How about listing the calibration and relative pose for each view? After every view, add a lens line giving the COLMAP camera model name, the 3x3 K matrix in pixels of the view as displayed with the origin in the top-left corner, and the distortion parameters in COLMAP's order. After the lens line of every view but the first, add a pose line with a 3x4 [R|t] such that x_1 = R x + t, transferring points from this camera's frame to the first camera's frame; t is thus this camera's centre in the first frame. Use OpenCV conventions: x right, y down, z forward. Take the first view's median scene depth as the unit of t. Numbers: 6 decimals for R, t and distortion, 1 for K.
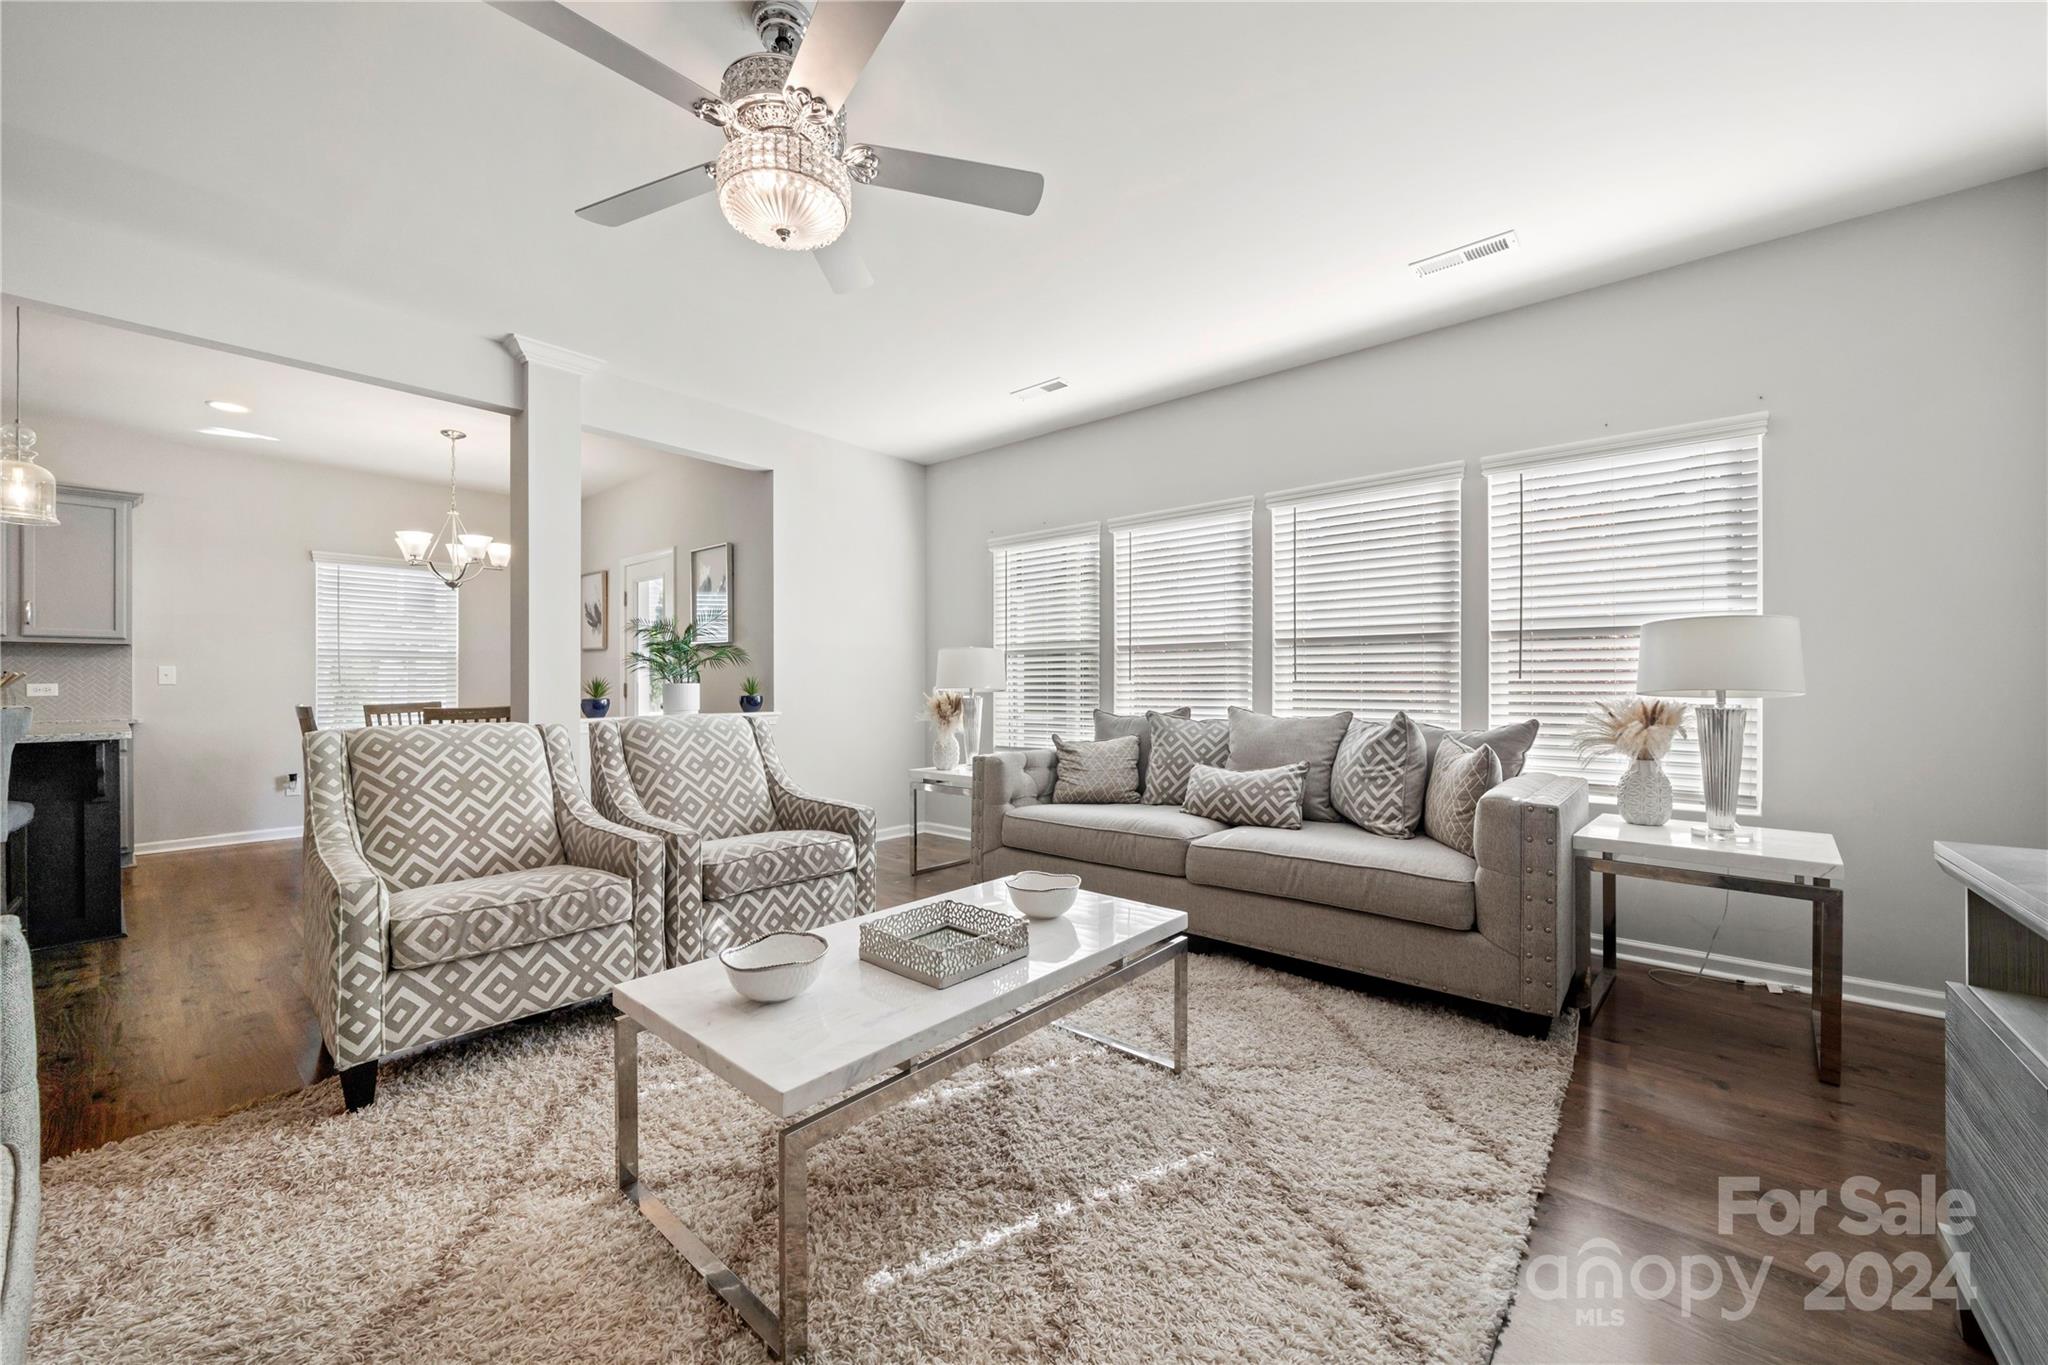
lens RADIAL K [[757.3, 0, 1016.9], [0, 757.3, 681.5], [0, 0, 1]] dist [-0.001567, 0.000411]
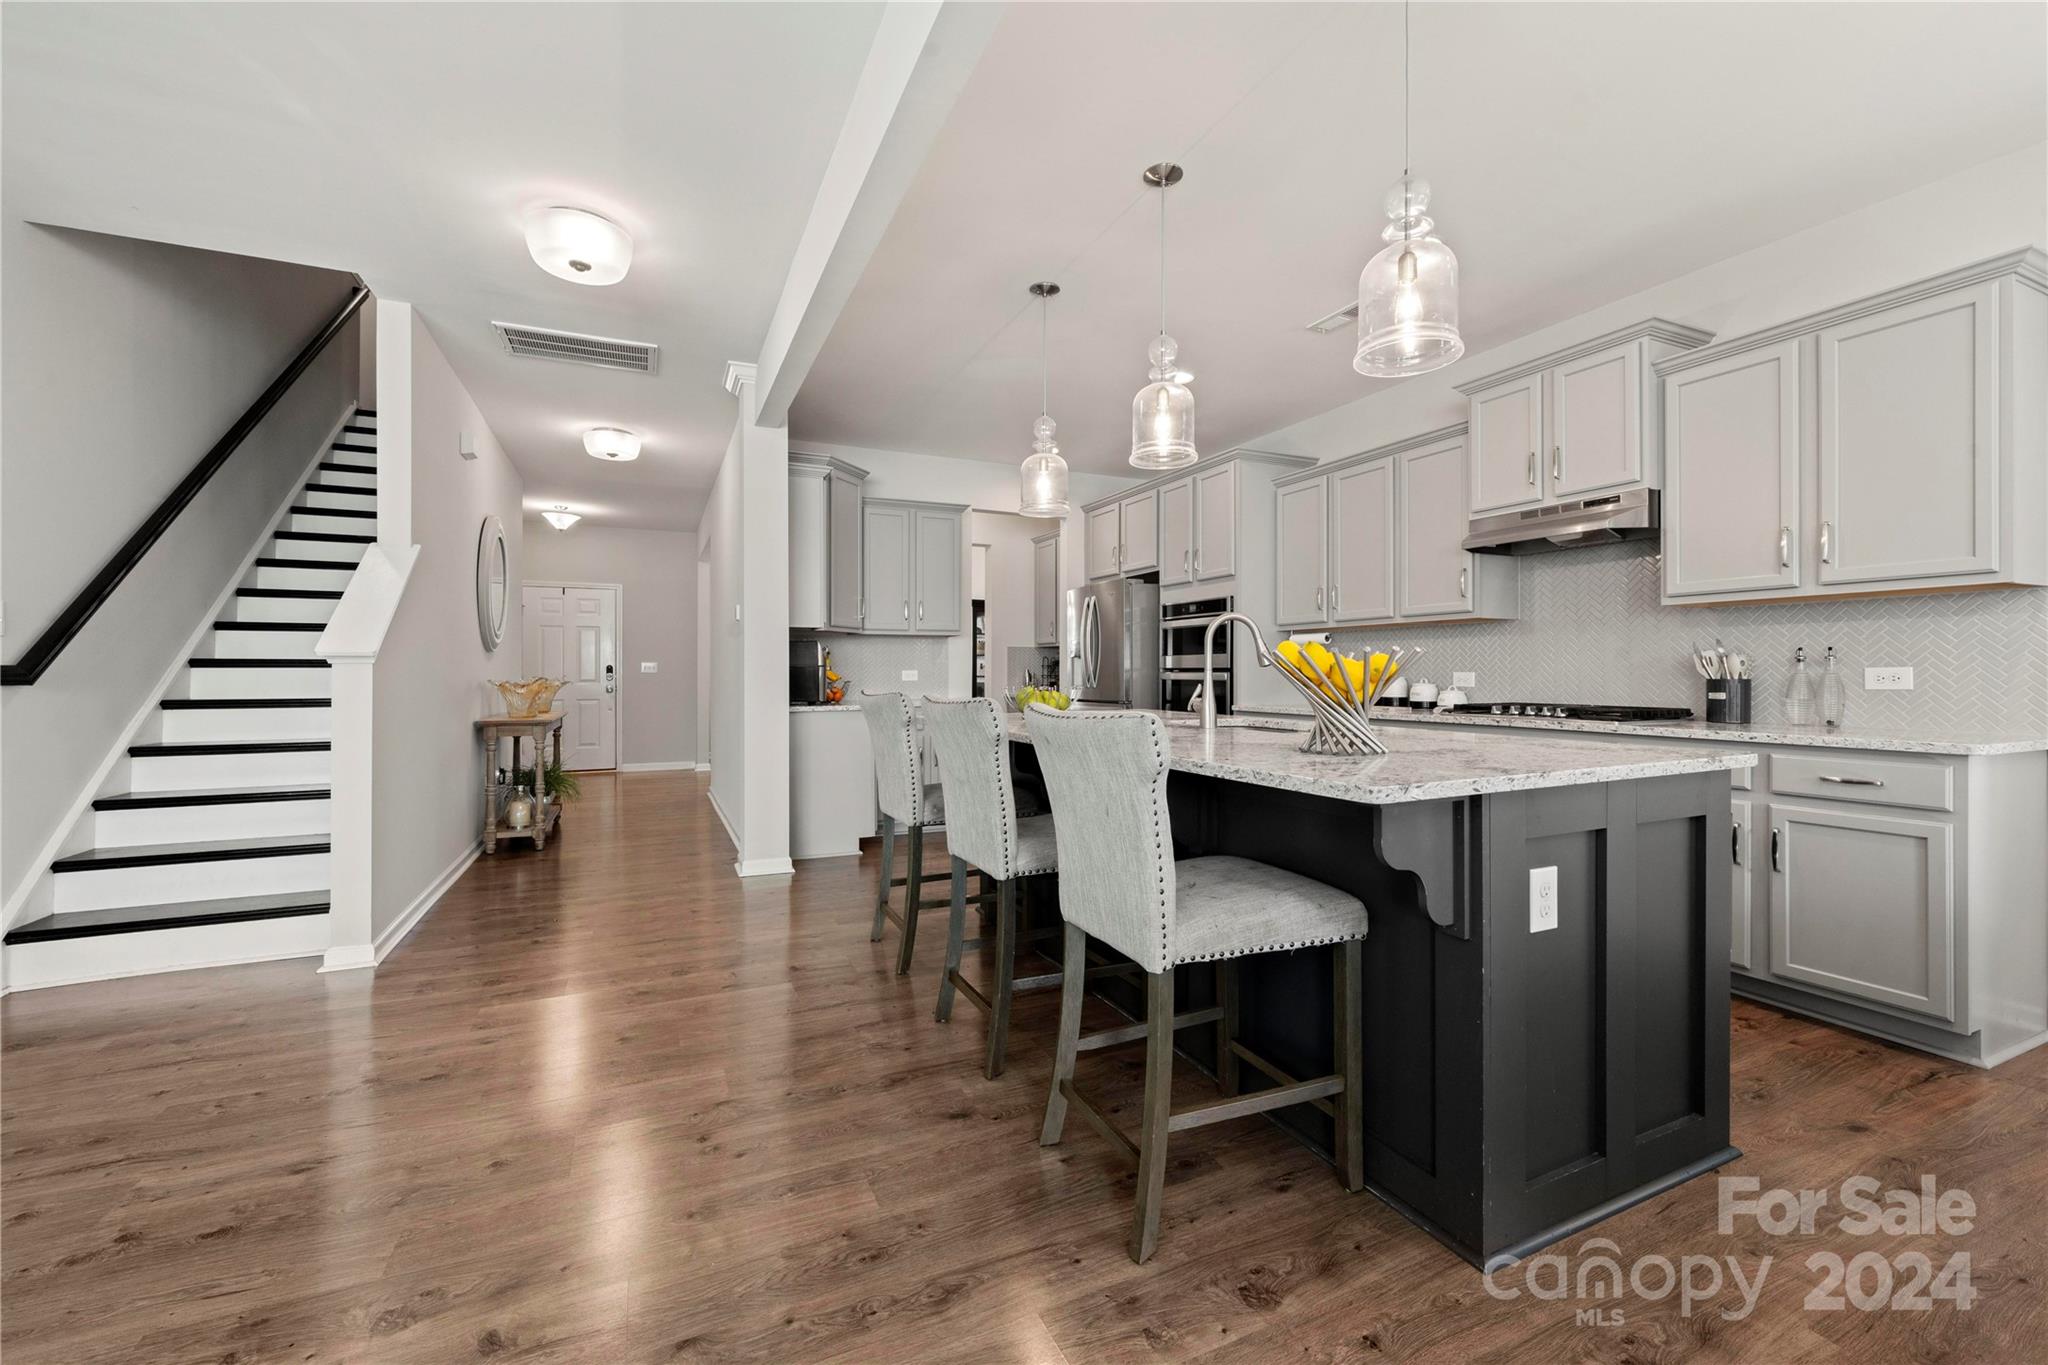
lens RADIAL K [[813.6, 0, 1020.9], [0, 813.6, 674.5], [0, 0, 1]] dist [-0.001220, 0.000277]
pose [[-0.449024, 0.003186, -0.893514, -0.457479], [0.004036, 0.999991, 0.001537, 0.004762], [0.893511, -0.002916, -0.449032, 0.694651]]
